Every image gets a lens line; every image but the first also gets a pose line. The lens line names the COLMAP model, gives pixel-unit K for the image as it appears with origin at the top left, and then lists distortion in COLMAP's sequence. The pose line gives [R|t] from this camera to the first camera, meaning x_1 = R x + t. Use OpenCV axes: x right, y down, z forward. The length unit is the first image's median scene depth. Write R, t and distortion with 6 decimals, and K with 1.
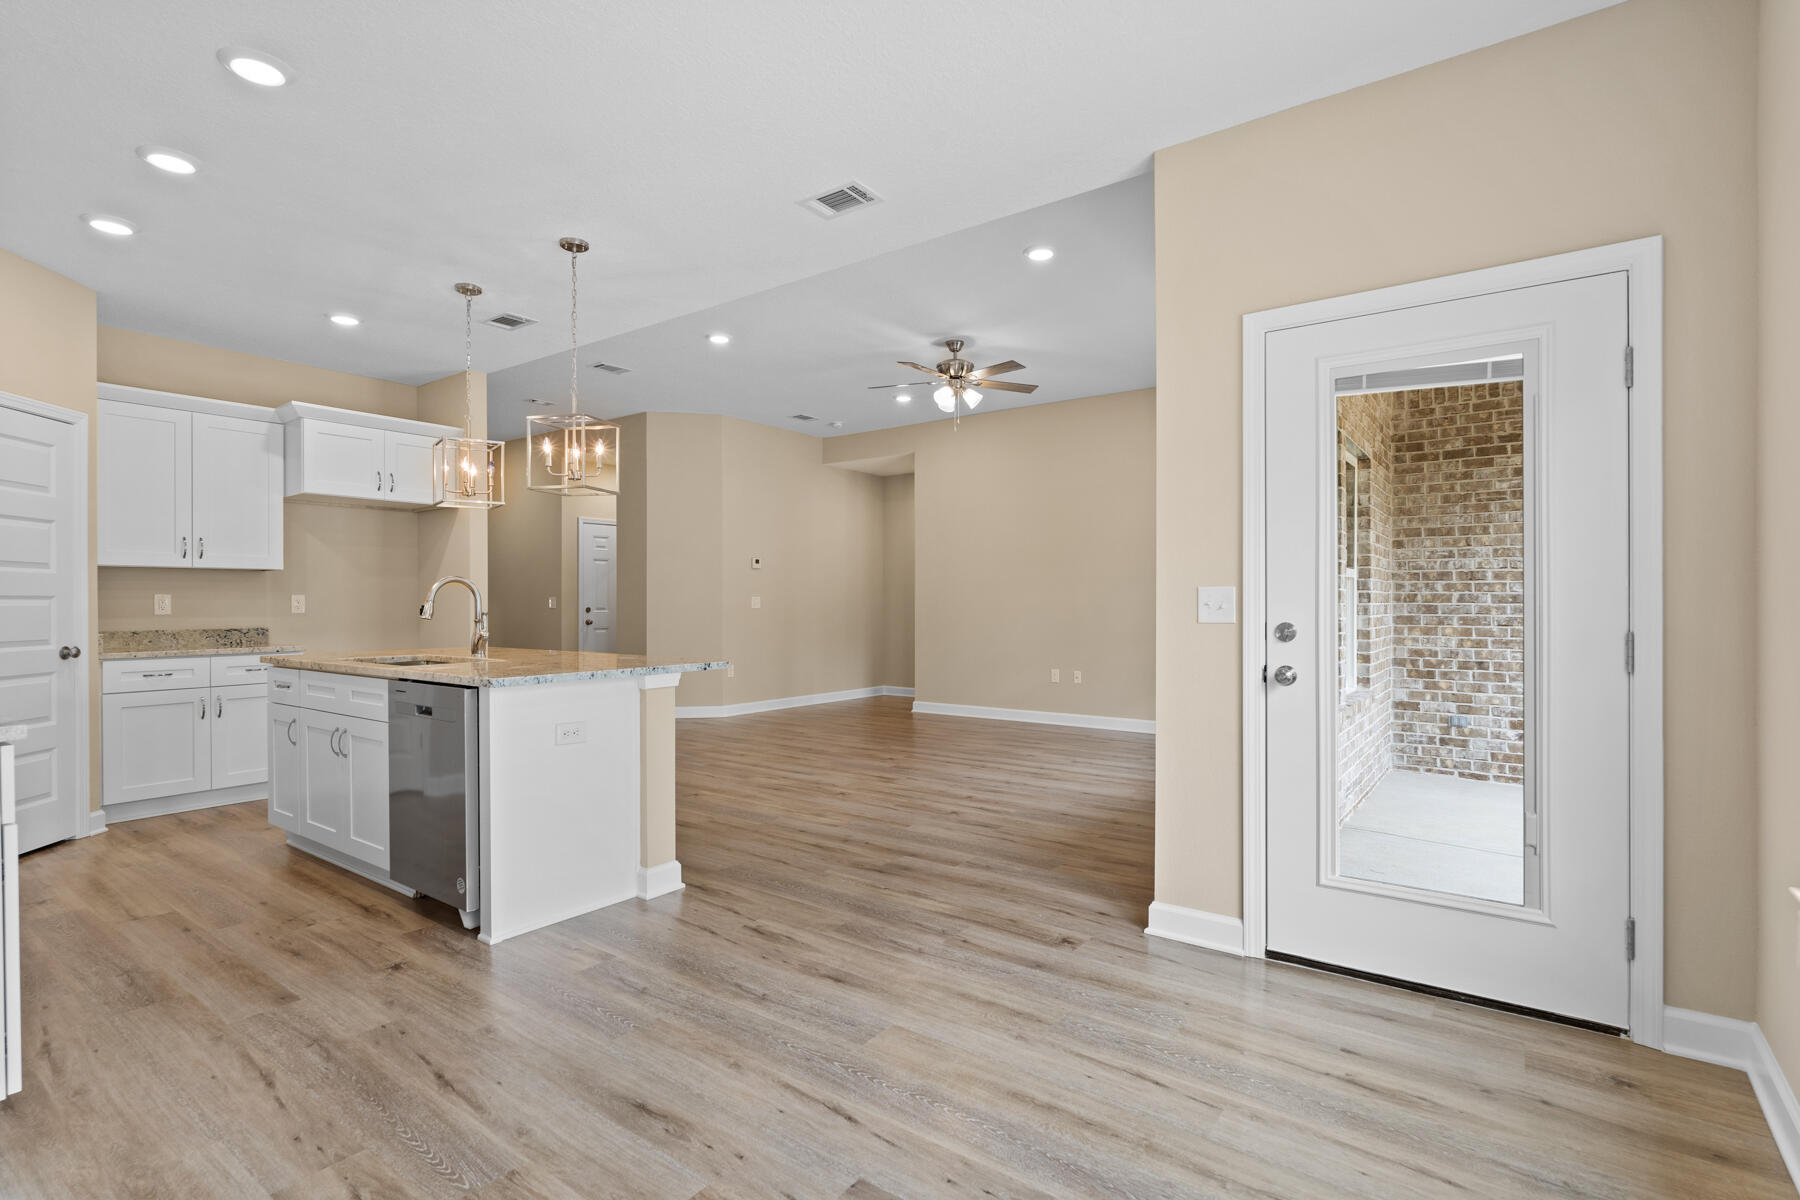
lens RADIAL K [[855.7, 0, 896.2], [0, 855.7, 599.2], [0, 0, 1]] dist [0.001109, 0.001801]
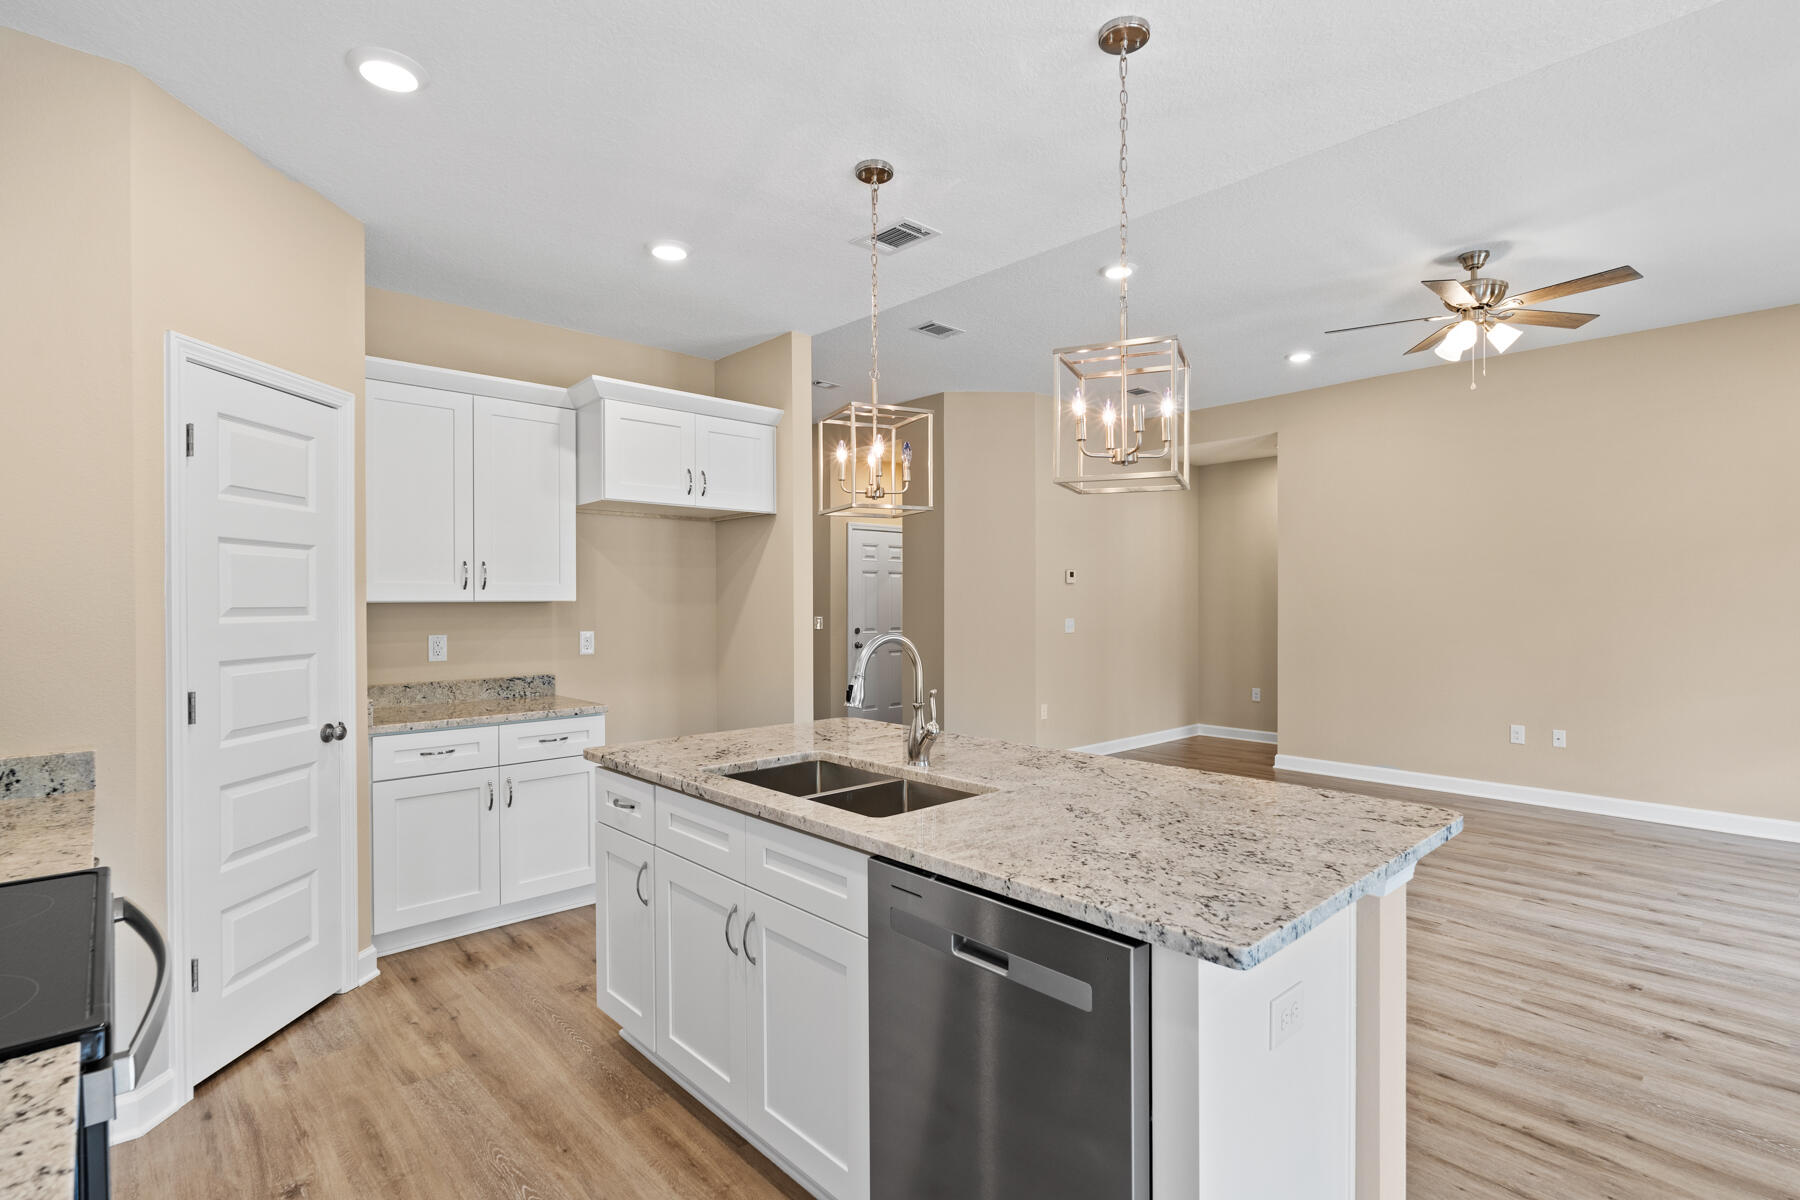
lens RADIAL K [[855.7, 0, 904.2], [0, 855.7, 599.7], [0, 0, 1]] dist [0.001109, 0.001801]
pose [[0.983828, 0.000807, -0.179112, -0.320458], [-0.000384, 0.999997, 0.002397, -0.041115], [0.179113, -0.002290, 0.983826, 0.333946]]
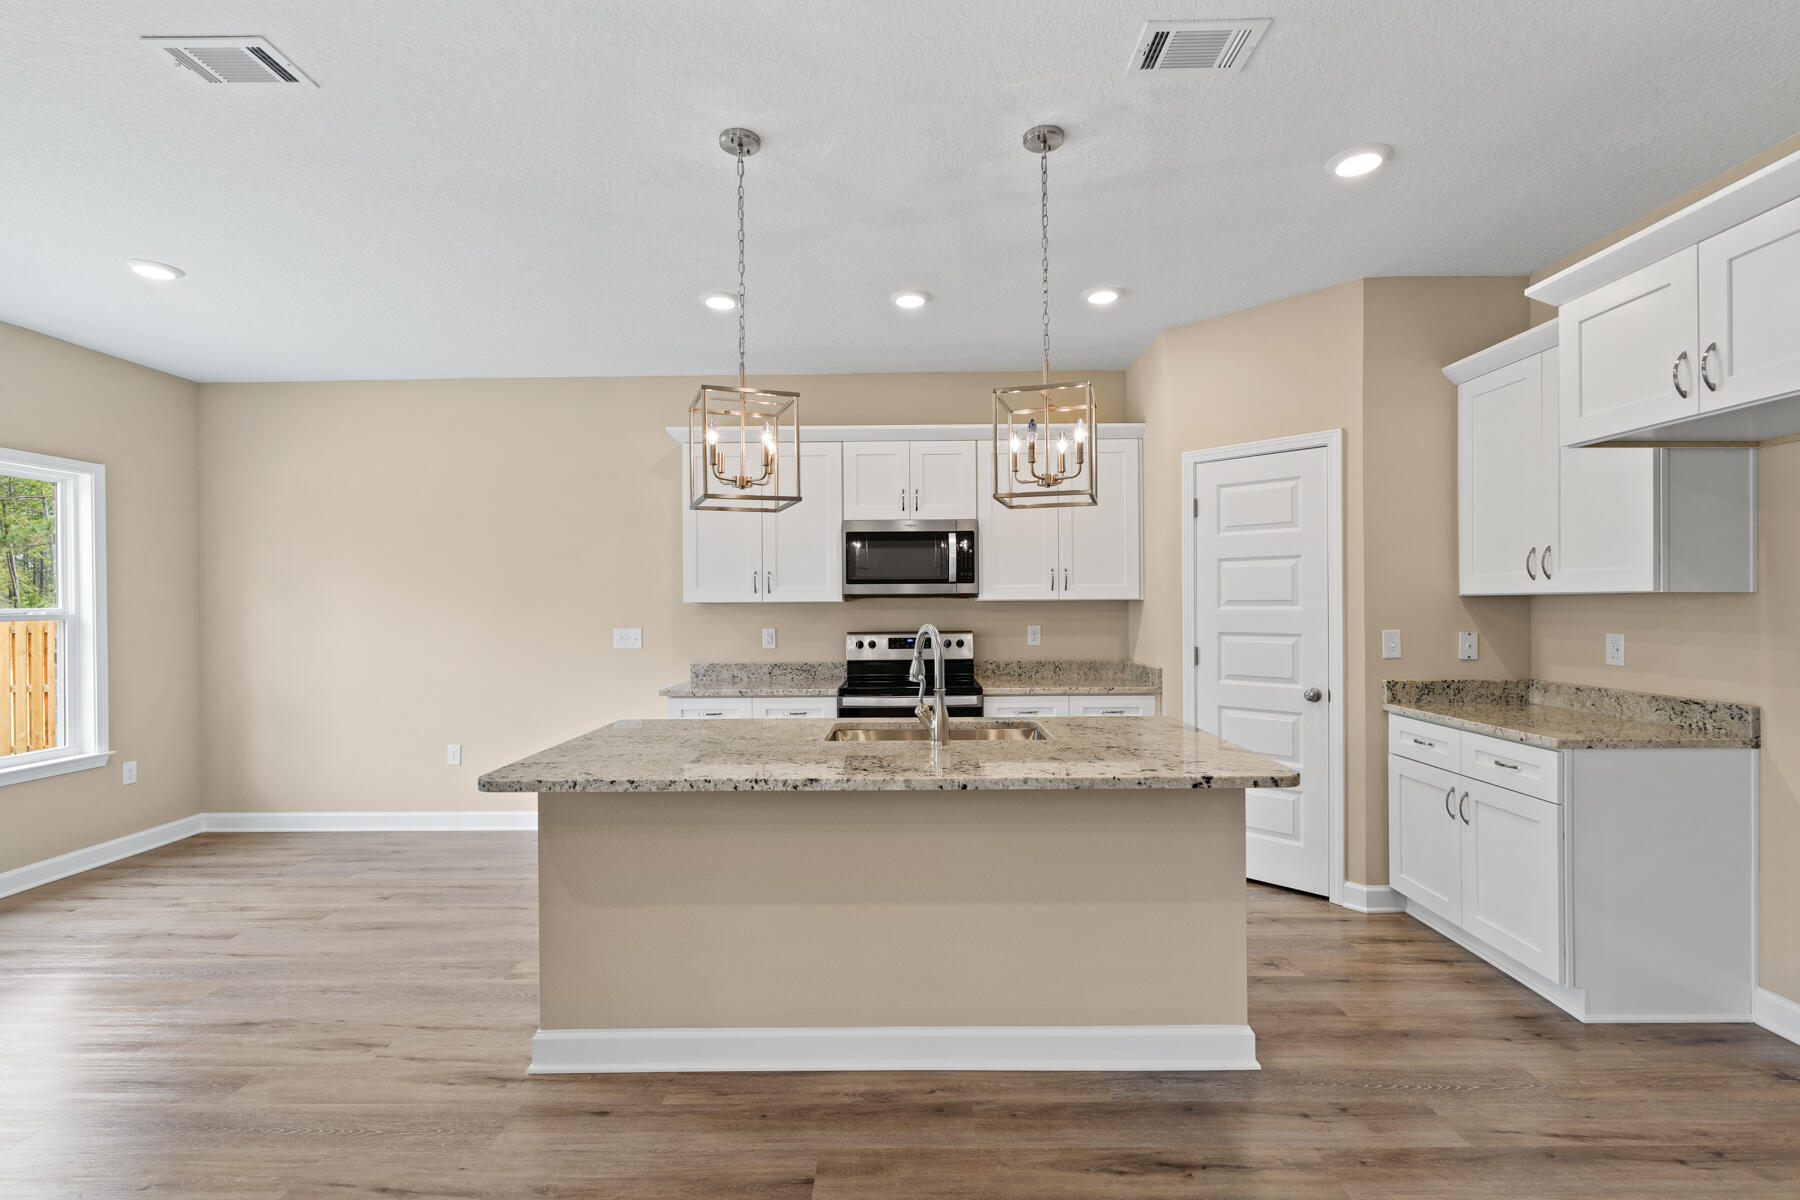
lens RADIAL K [[796.2, 0, 890.9], [0, 796.2, 605.3], [0, 0, 1]] dist [-0.003038, 0.001000]
pose [[-0.810306, 0.010254, -0.585917, -0.077376], [0.011295, 0.999934, 0.001879, -0.035432], [0.585898, -0.005096, -0.810369, 1.214845]]
